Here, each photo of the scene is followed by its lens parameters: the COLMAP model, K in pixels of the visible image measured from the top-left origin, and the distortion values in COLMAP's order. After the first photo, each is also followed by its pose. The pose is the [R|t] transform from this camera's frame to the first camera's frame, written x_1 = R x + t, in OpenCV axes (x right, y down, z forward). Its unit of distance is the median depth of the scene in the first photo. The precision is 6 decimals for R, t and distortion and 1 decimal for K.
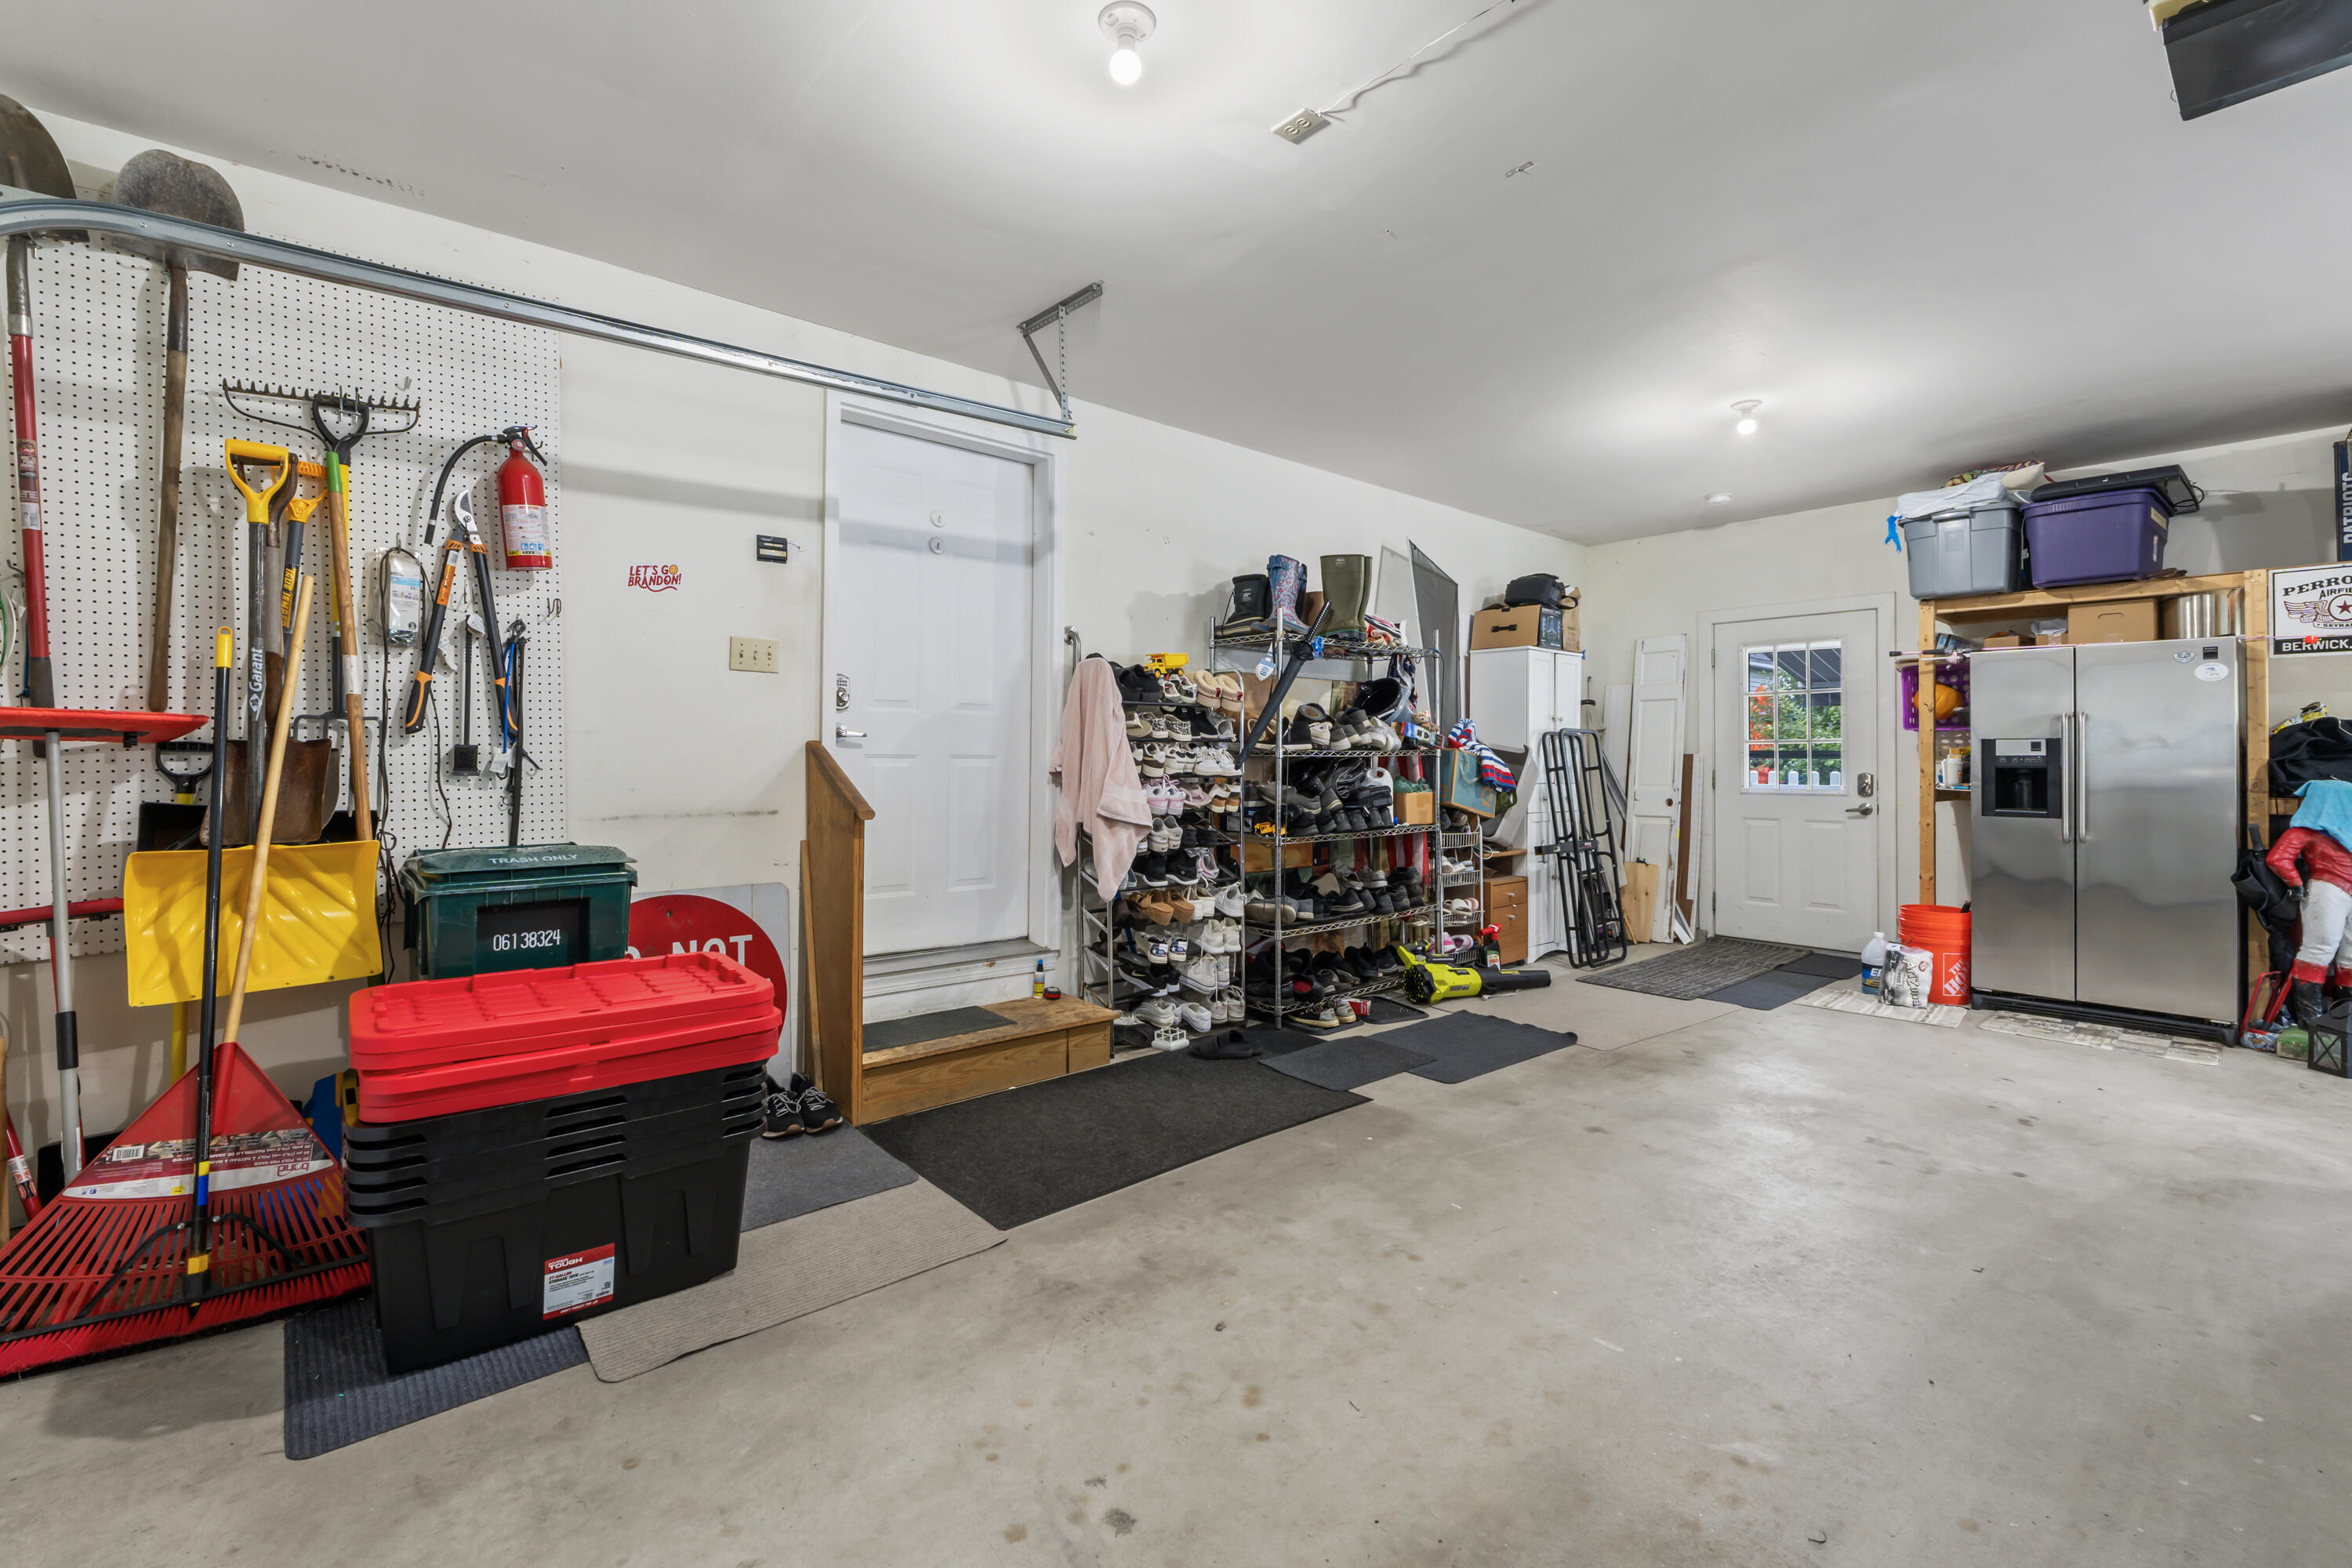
lens RADIAL K [[1030.8, 0, 1180.6], [0, 1030.8, 757.2], [0, 0, 1]] dist [-0.004328, -0.000984]
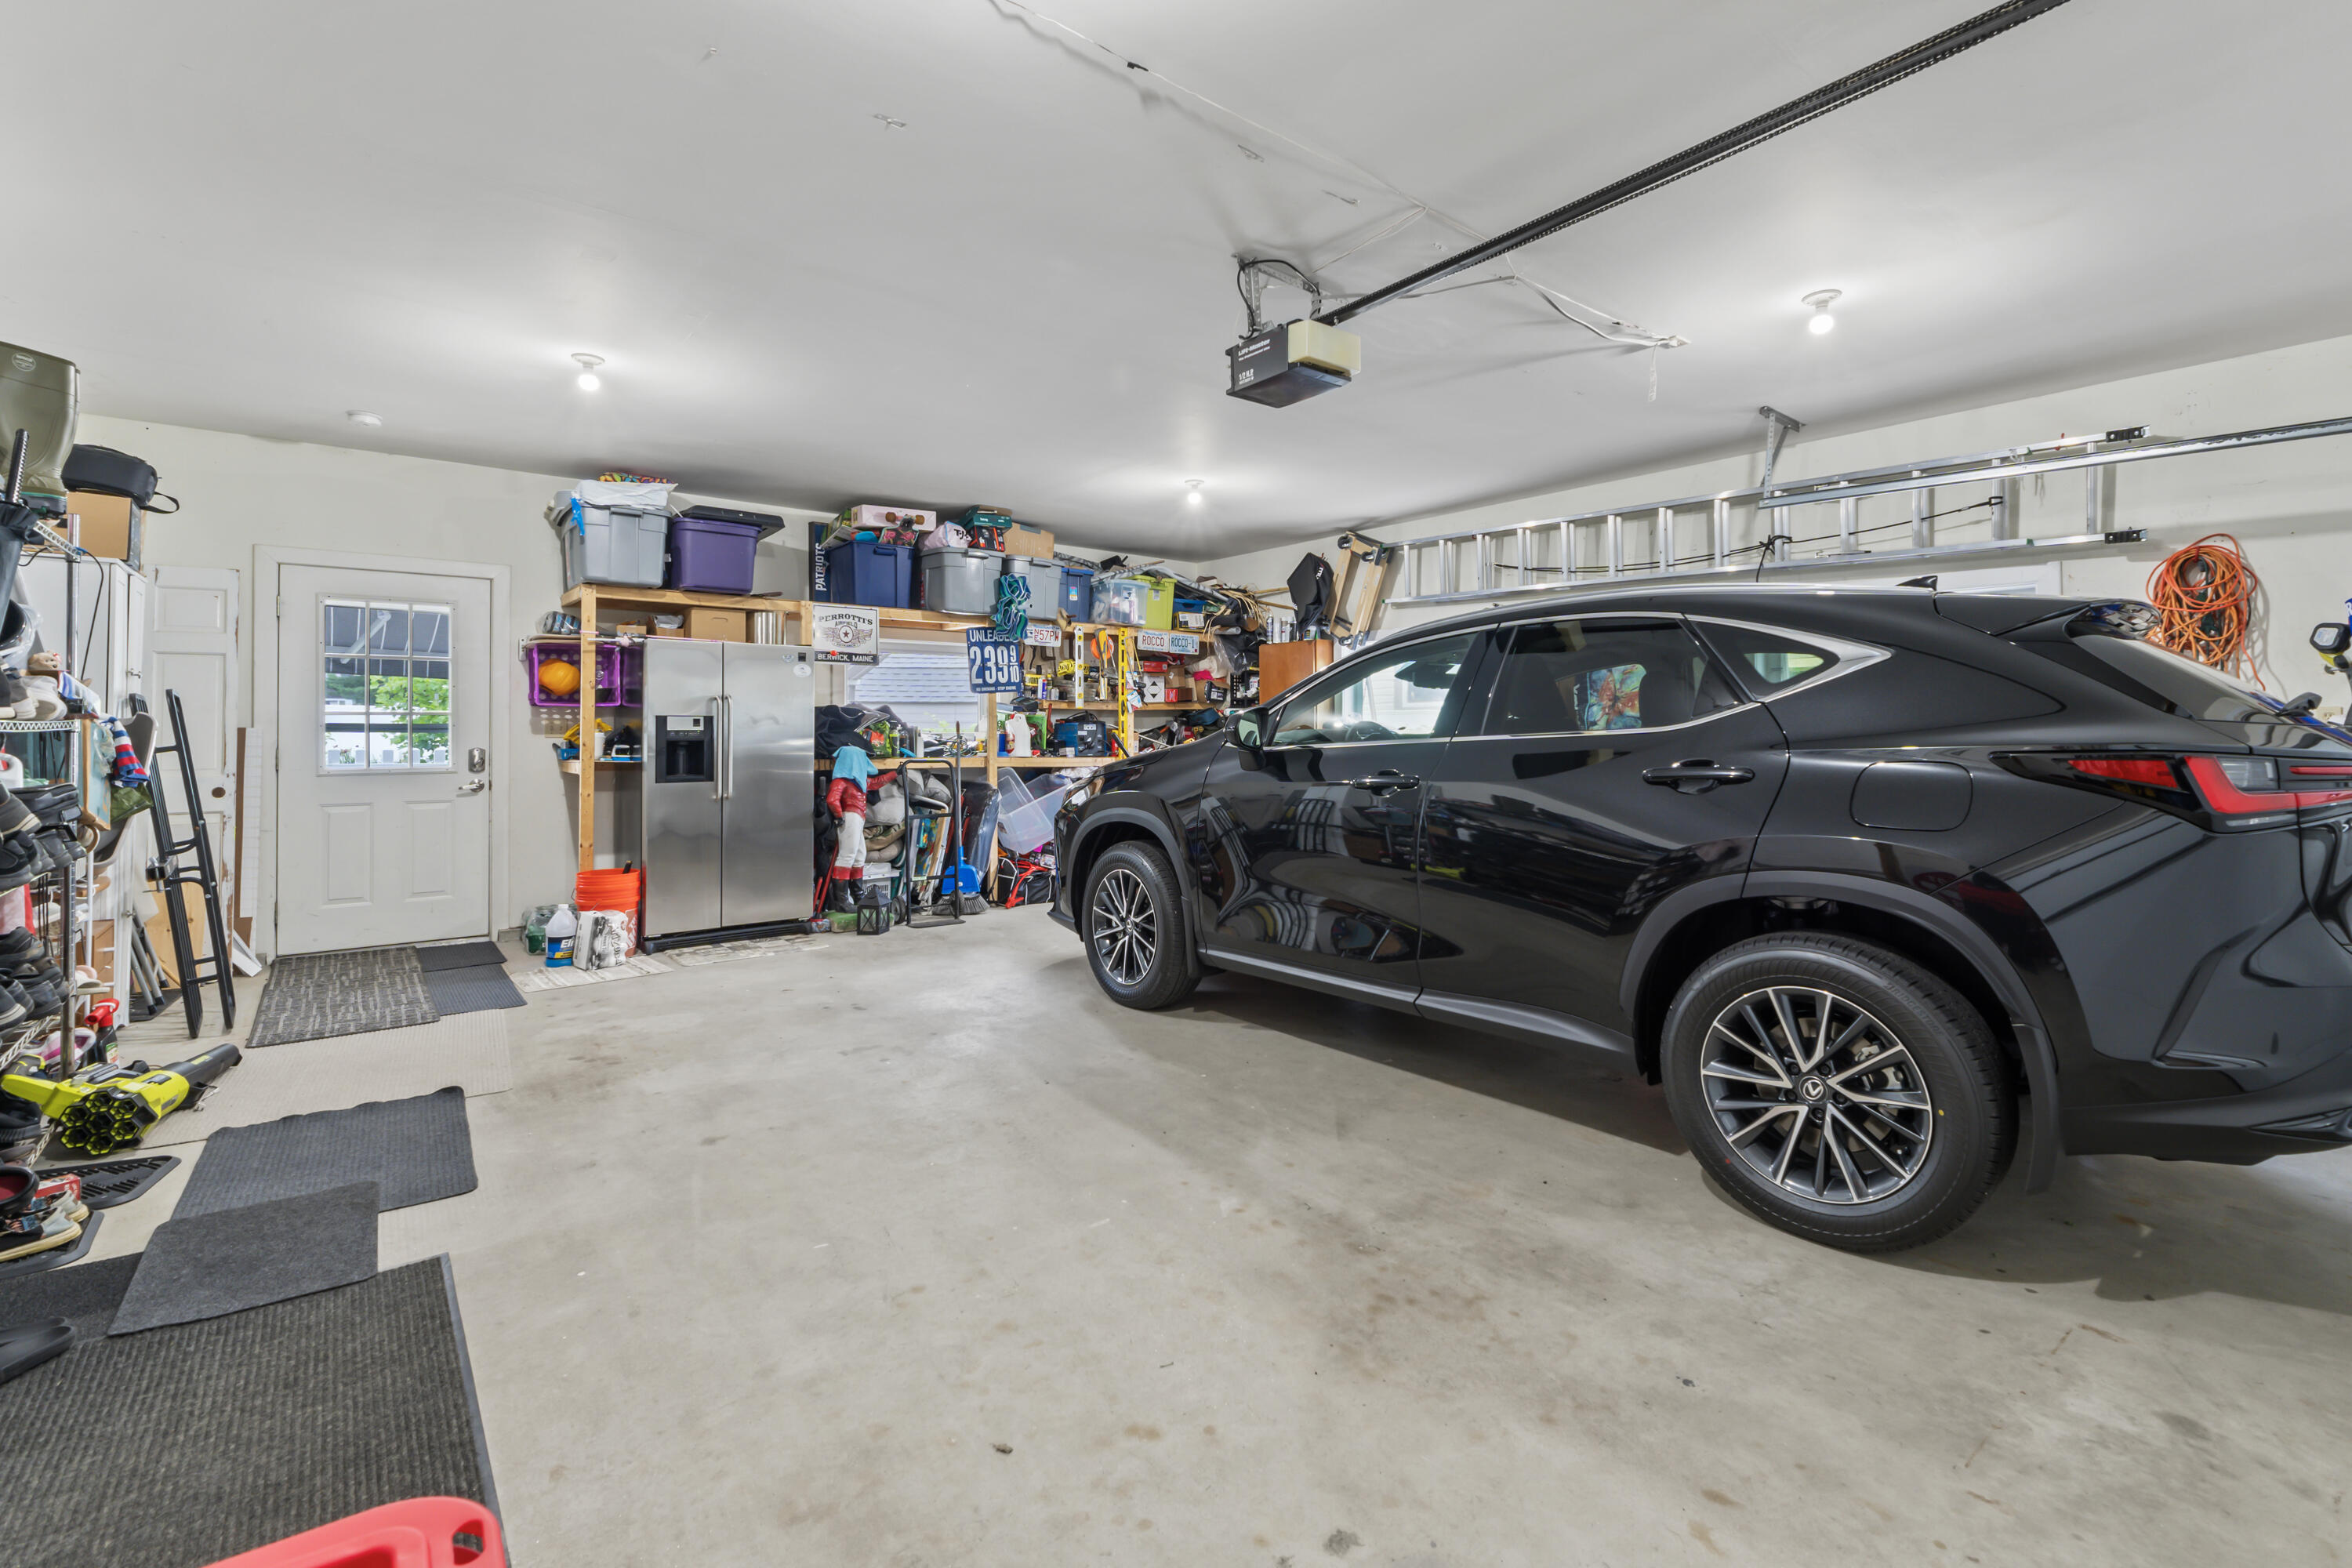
lens RADIAL K [[1030.8, 0, 1191.0], [0, 1030.8, 730.7], [0, 0, 1]] dist [-0.004328, -0.000984]
pose [[0.019781, -0.000441, 0.999804, -0.452007], [0.000260, 1.000000, 0.000436, -0.001545], [-0.999804, 0.000251, 0.019782, 0.503543]]
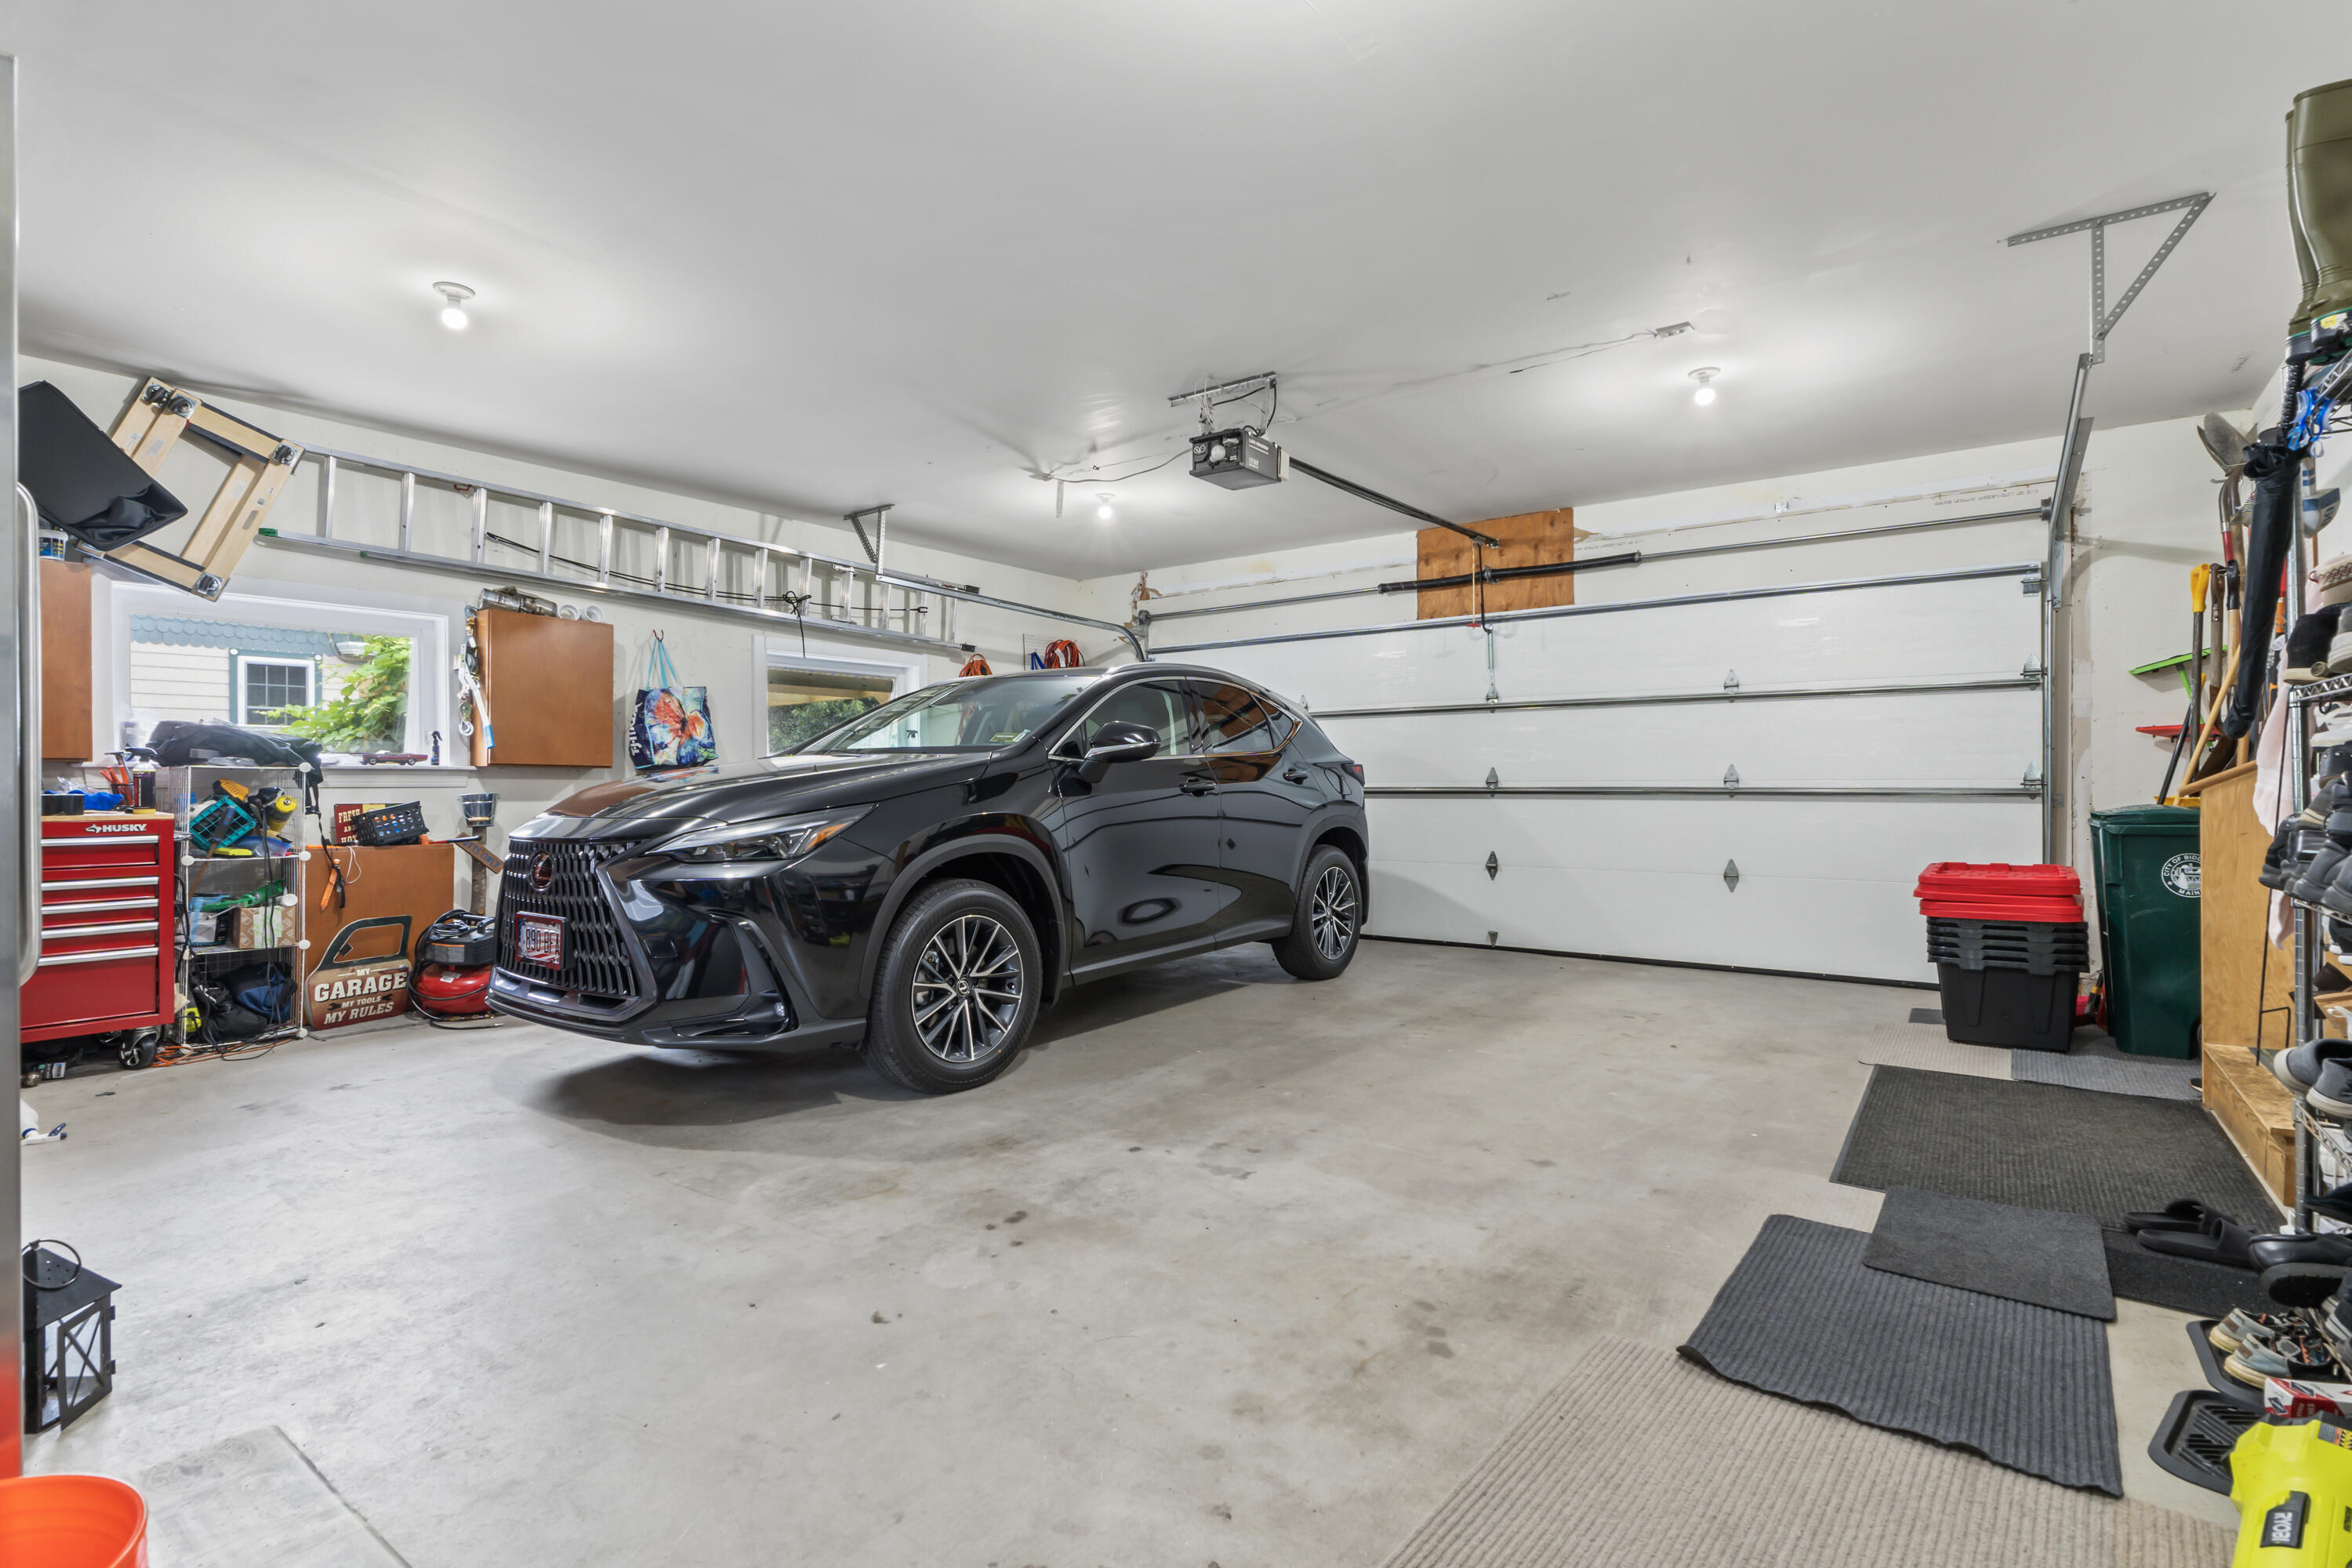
lens RADIAL K [[1067.1, 0, 1191.6], [0, 1067.1, 785.3], [0, 0, 1]] dist [-0.010821, 0.000839]
pose [[-0.975563, -0.000049, -0.219721, 0.798117], [-0.000719, 0.999995, 0.002969, 0.041494], [0.219720, 0.003055, -0.975558, 1.625625]]
